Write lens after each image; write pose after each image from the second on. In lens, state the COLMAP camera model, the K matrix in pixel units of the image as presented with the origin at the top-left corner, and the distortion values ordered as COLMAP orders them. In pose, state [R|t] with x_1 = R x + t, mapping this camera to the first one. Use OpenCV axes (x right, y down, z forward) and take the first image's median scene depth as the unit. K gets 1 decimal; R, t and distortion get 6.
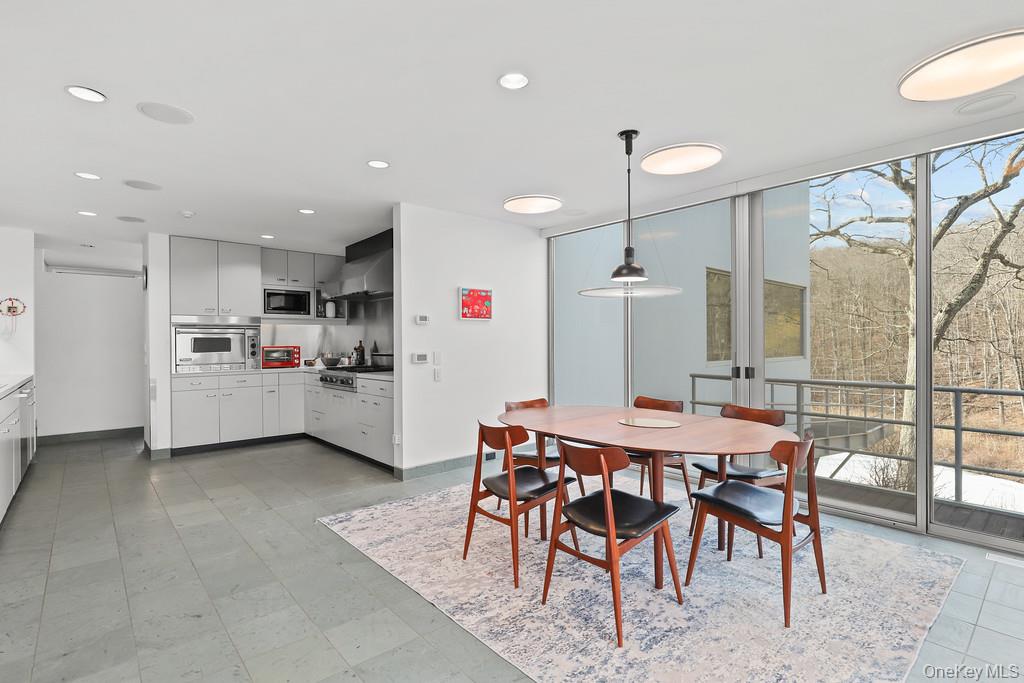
lens RADIAL K [[500.3, 0, 514.2], [0, 500.3, 347.7], [0, 0, 1]] dist [-0.010345, -0.001671]
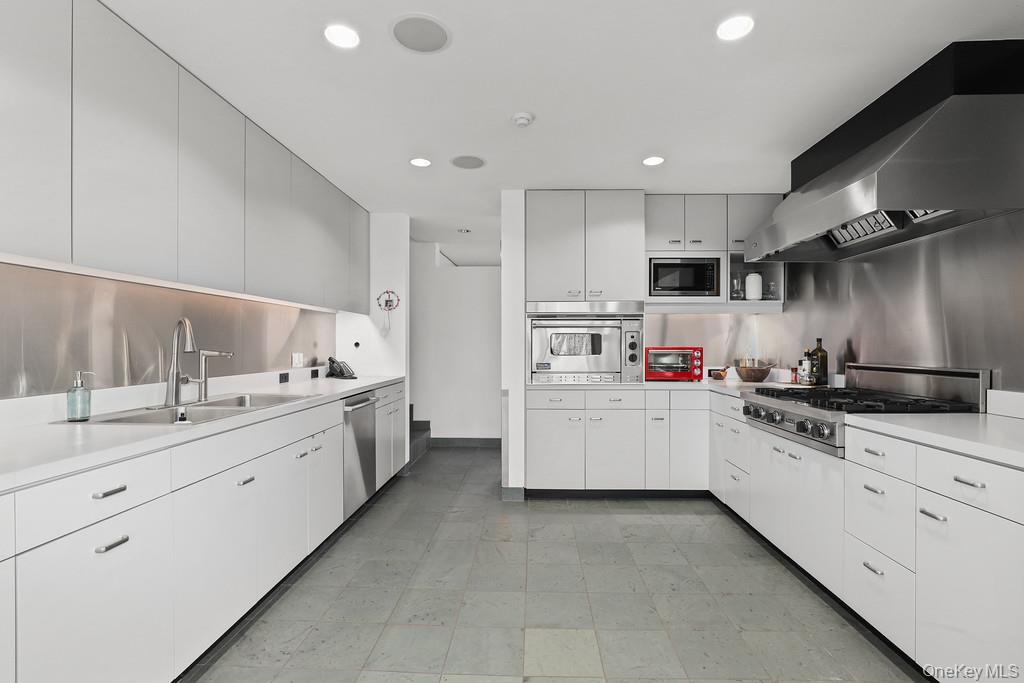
lens RADIAL K [[484.2, 0, 510.9], [0, 484.2, 341.8], [0, 0, 1]] dist [-0.022303, 0.003507]
pose [[0.725098, 0.004915, -0.688628, -0.195571], [-0.013848, 0.999876, -0.007444, -0.002489], [0.688507, 0.014933, 0.725076, 0.414083]]
